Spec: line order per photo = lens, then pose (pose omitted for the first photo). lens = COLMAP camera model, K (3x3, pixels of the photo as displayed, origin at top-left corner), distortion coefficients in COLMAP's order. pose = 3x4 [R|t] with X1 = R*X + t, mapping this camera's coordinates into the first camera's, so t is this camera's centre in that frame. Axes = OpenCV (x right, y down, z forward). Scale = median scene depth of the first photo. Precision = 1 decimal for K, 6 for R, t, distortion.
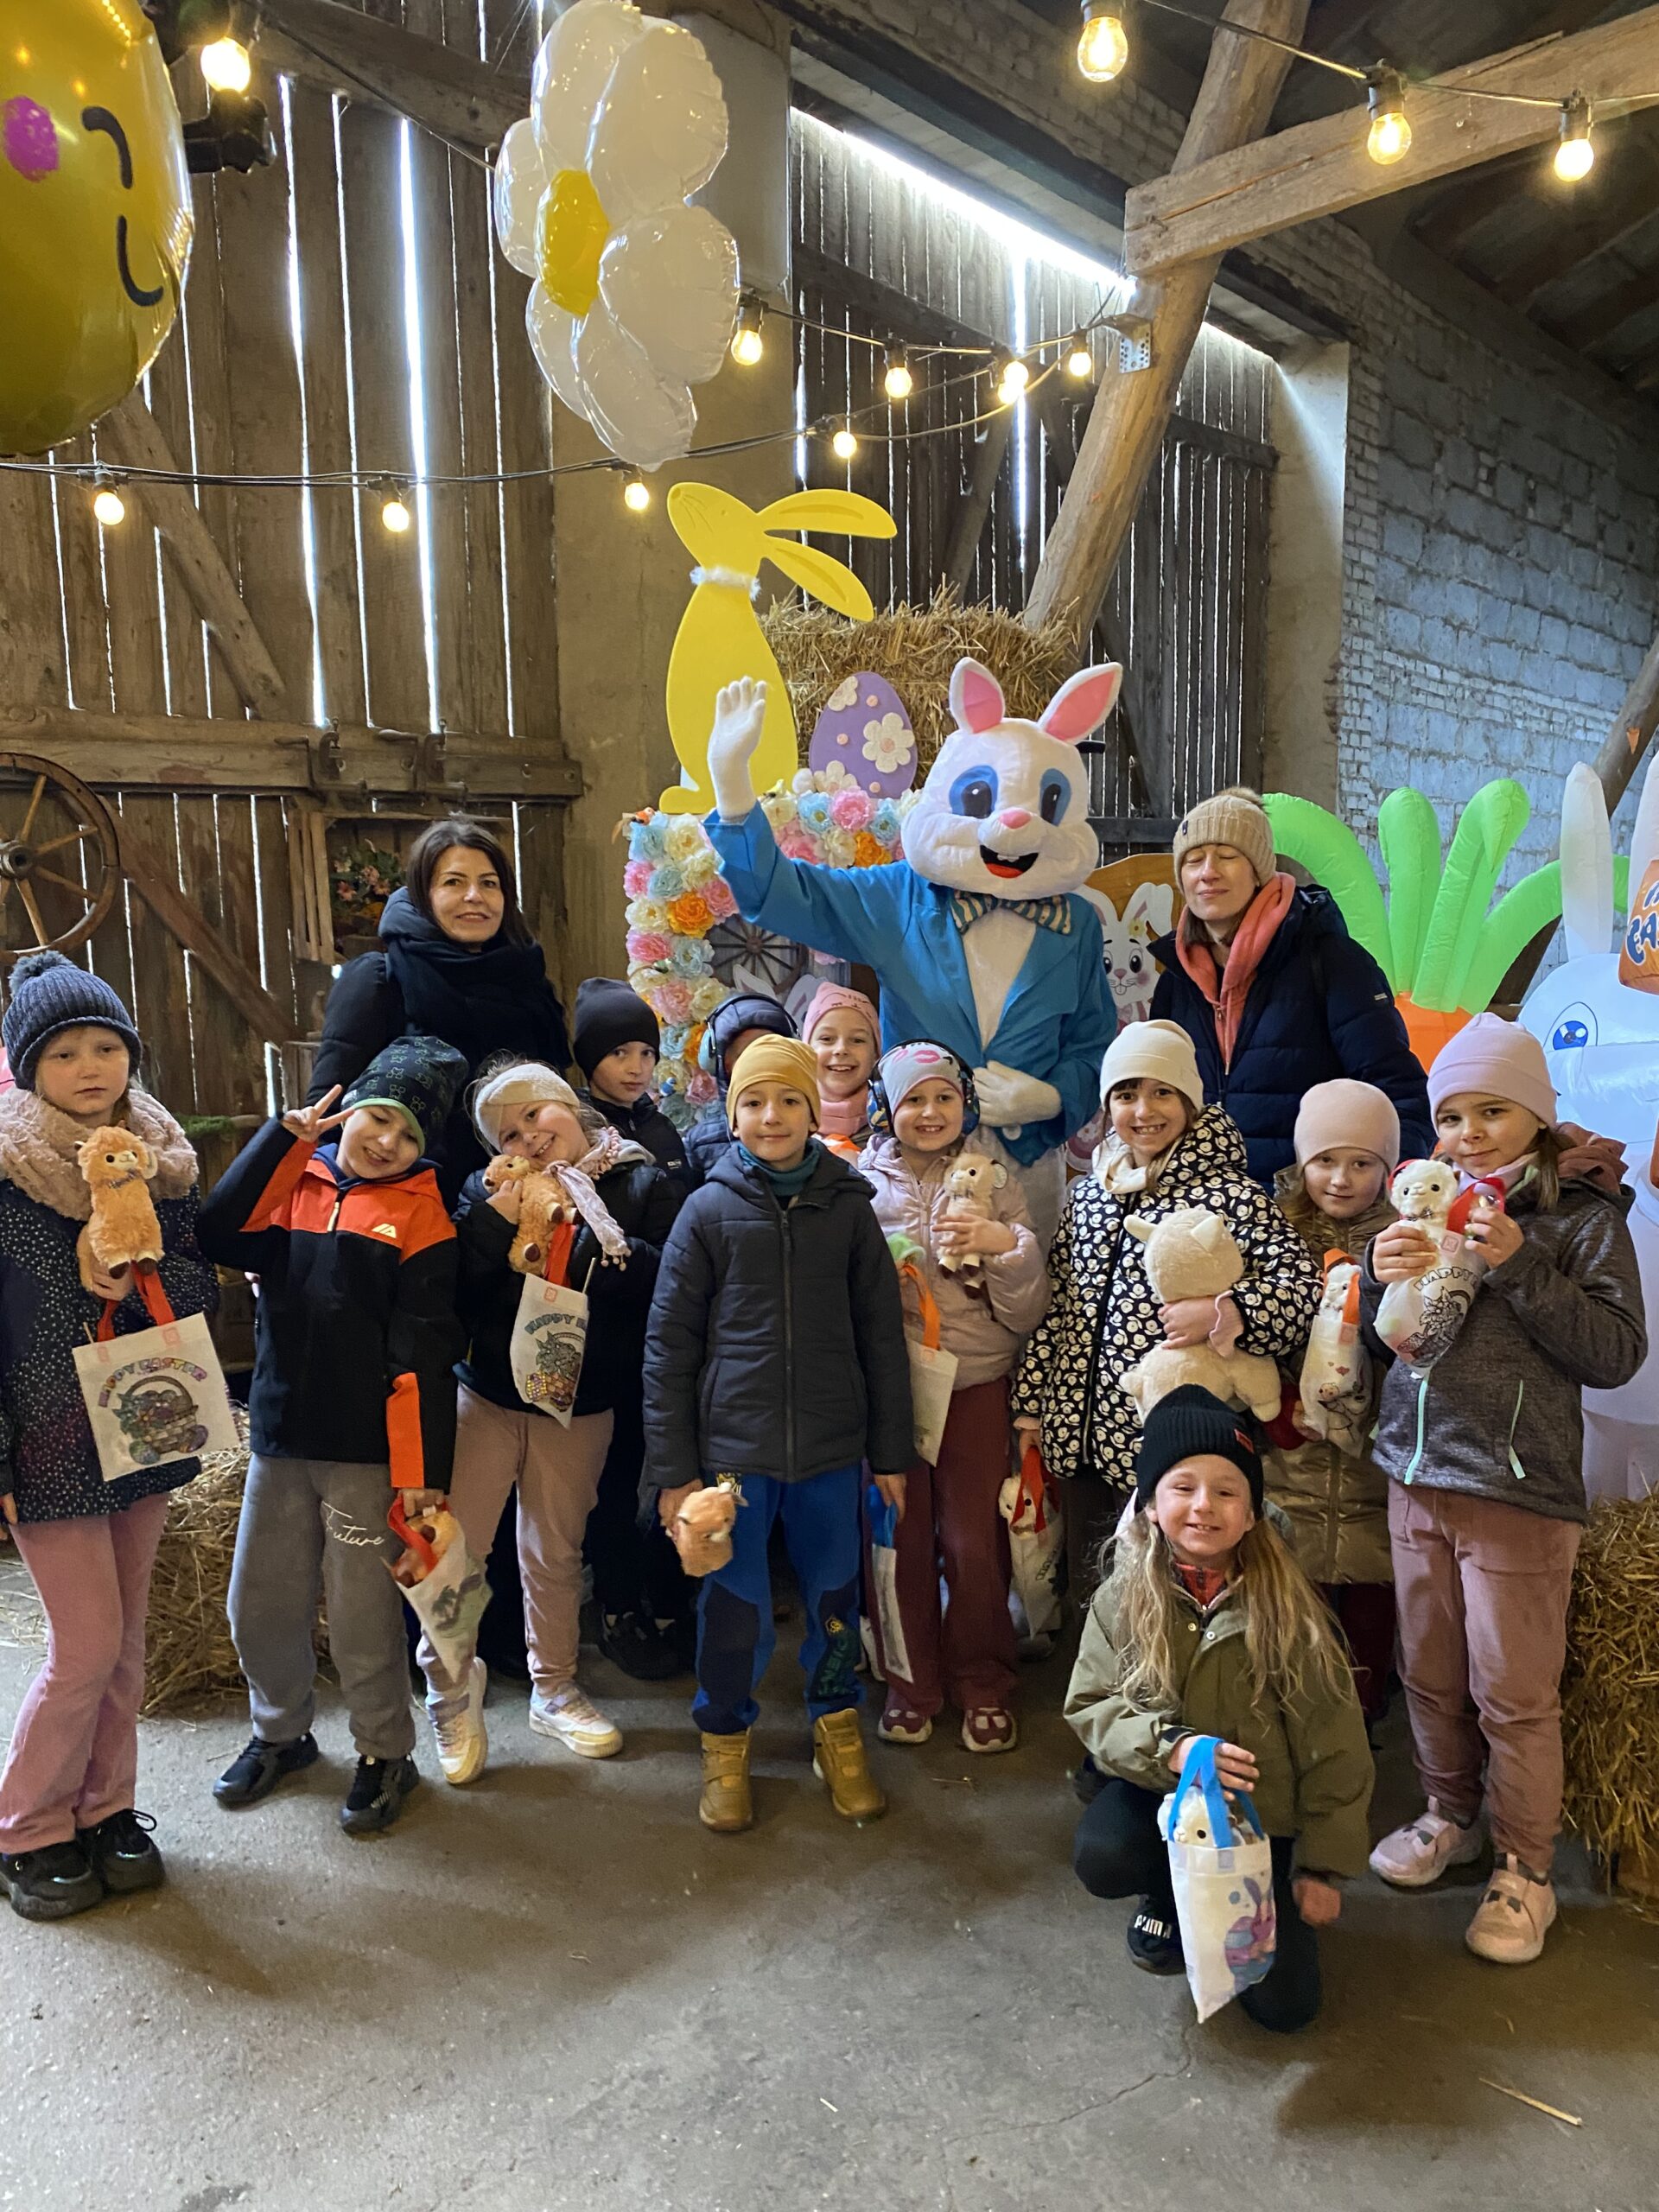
lens RADIAL K [[1711.4, 0, 824.9], [0, 1711.4, 1123.1], [0, 0, 1]] dist [0.034761, -0.012293]
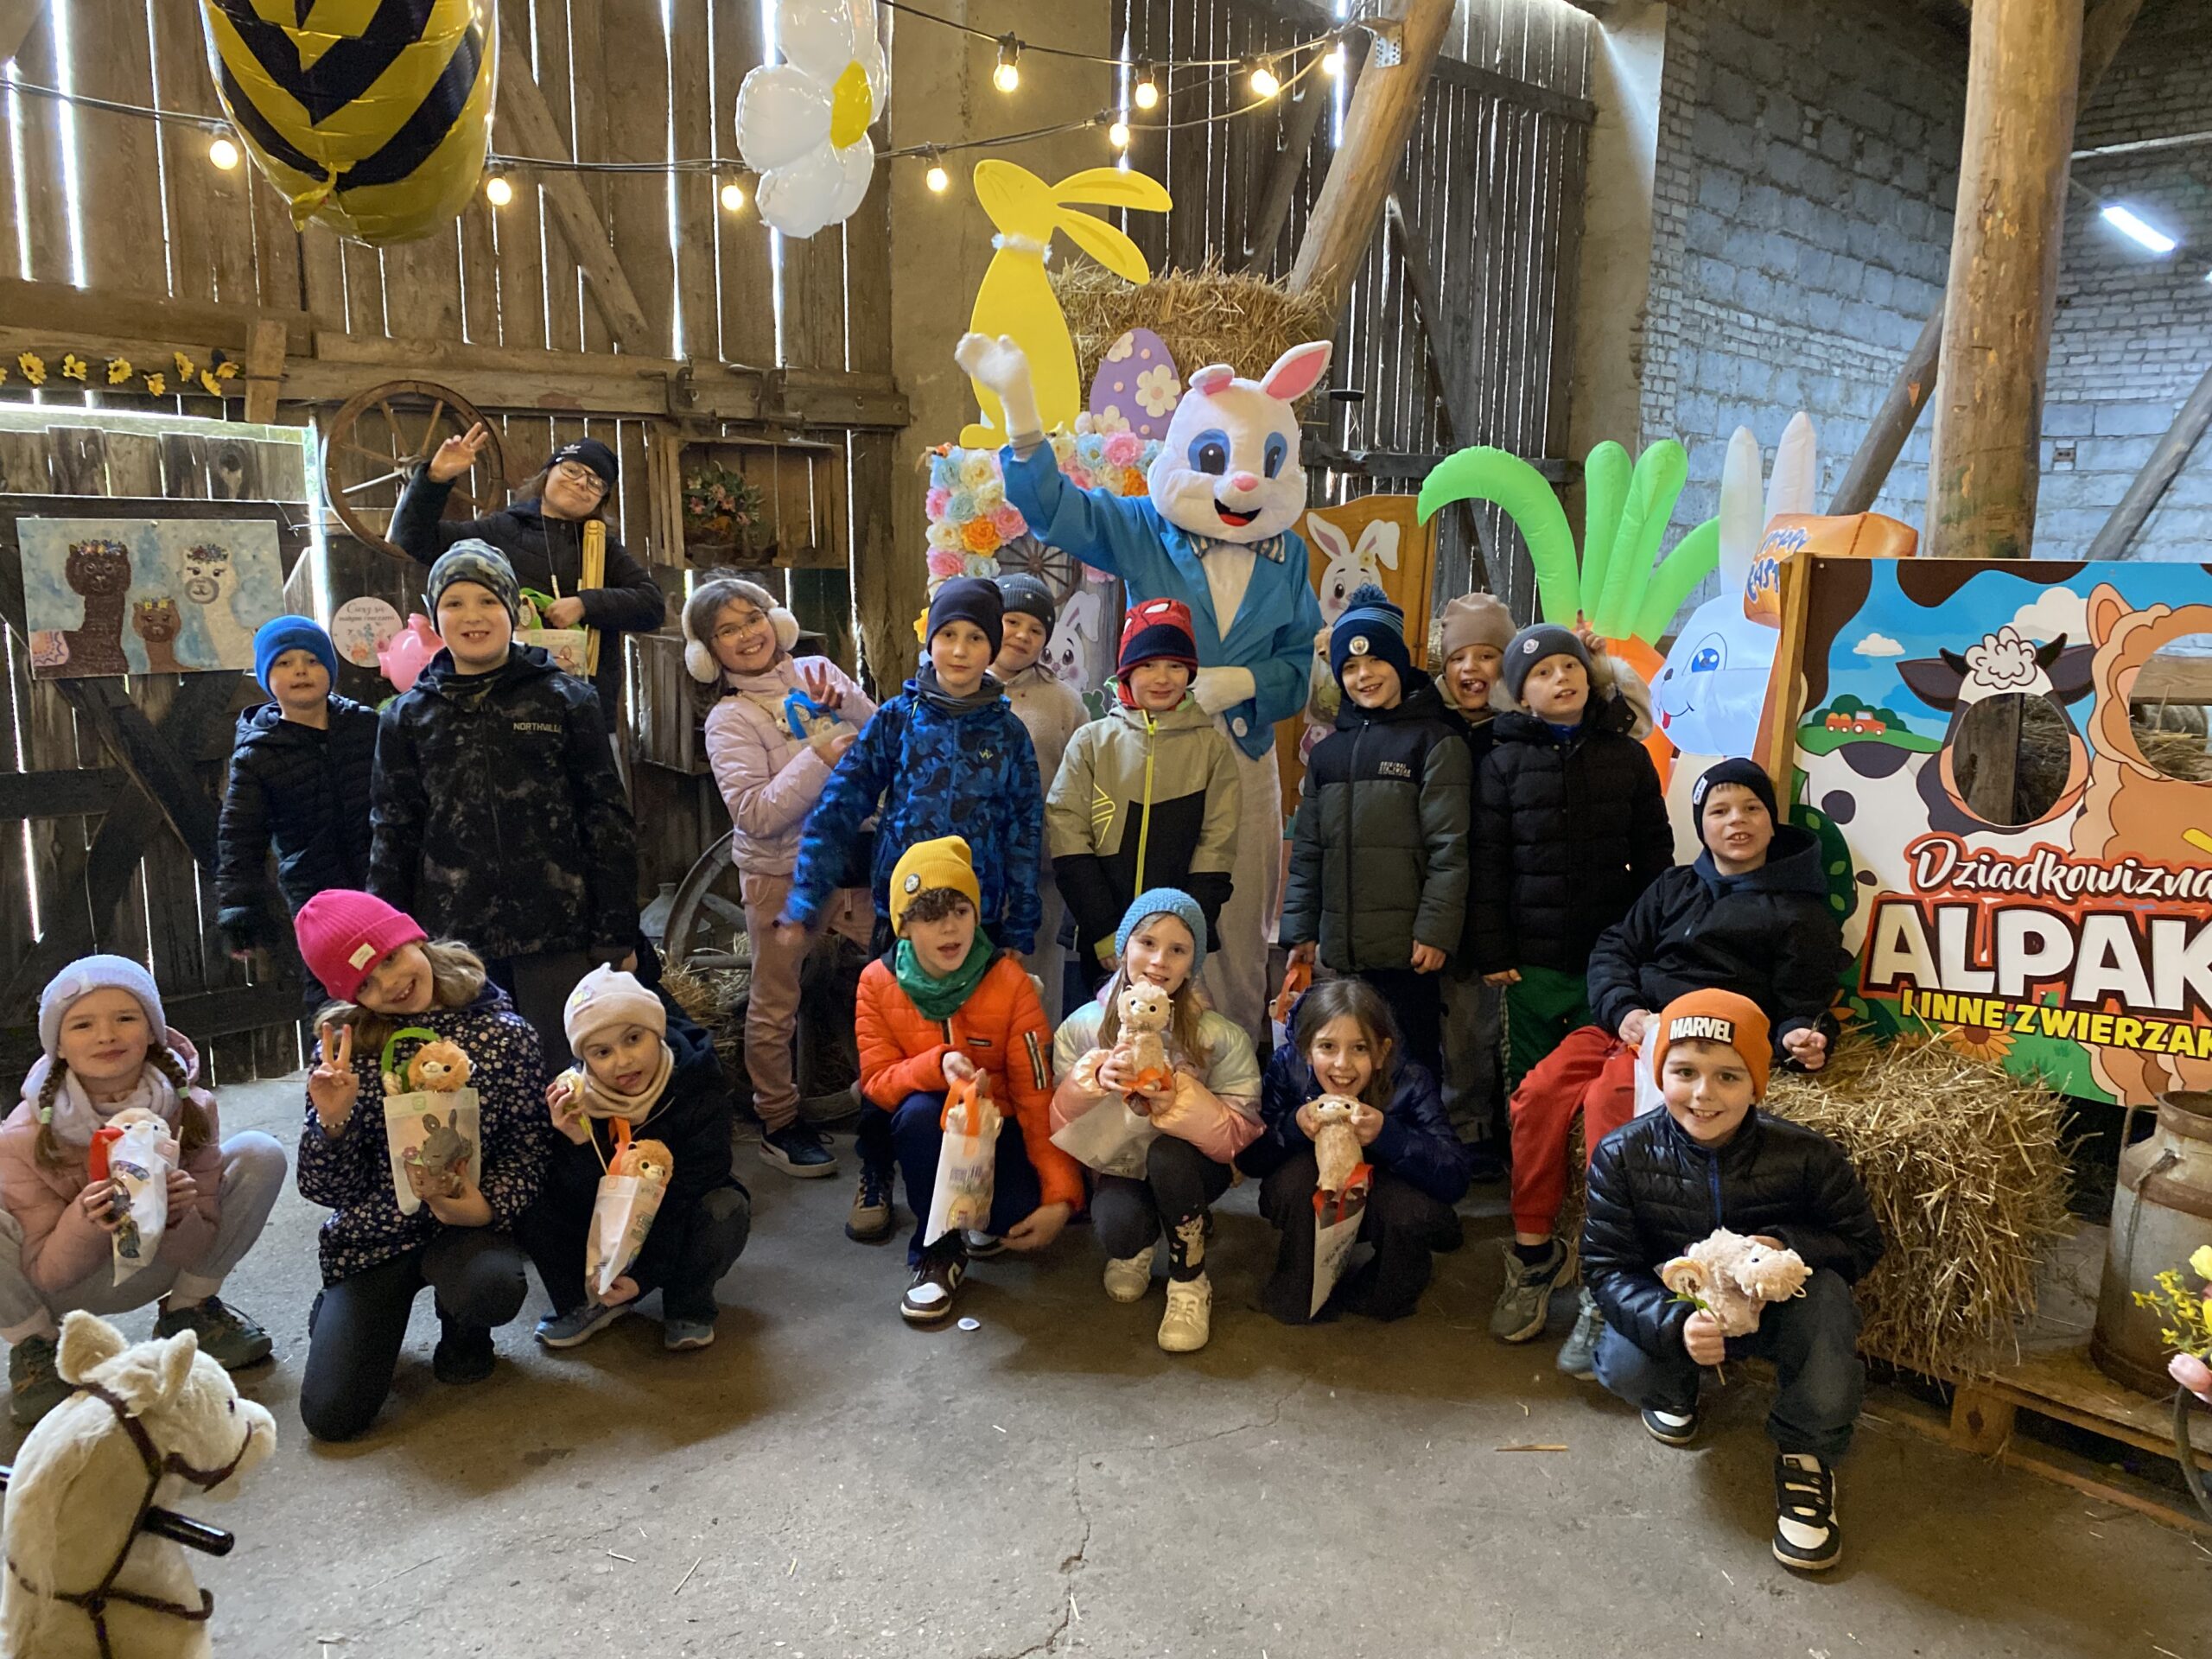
lens RADIAL K [[1711.4, 0, 1119.4], [0, 1711.4, 817.2], [0, 0, 1]] dist [0.034761, -0.012293]
pose [[0.998326, 0.037138, -0.044342, 0.063916], [-0.035237, 0.998457, 0.042923, 0.014315], [0.045867, -0.041289, 0.998094, -0.146708]]
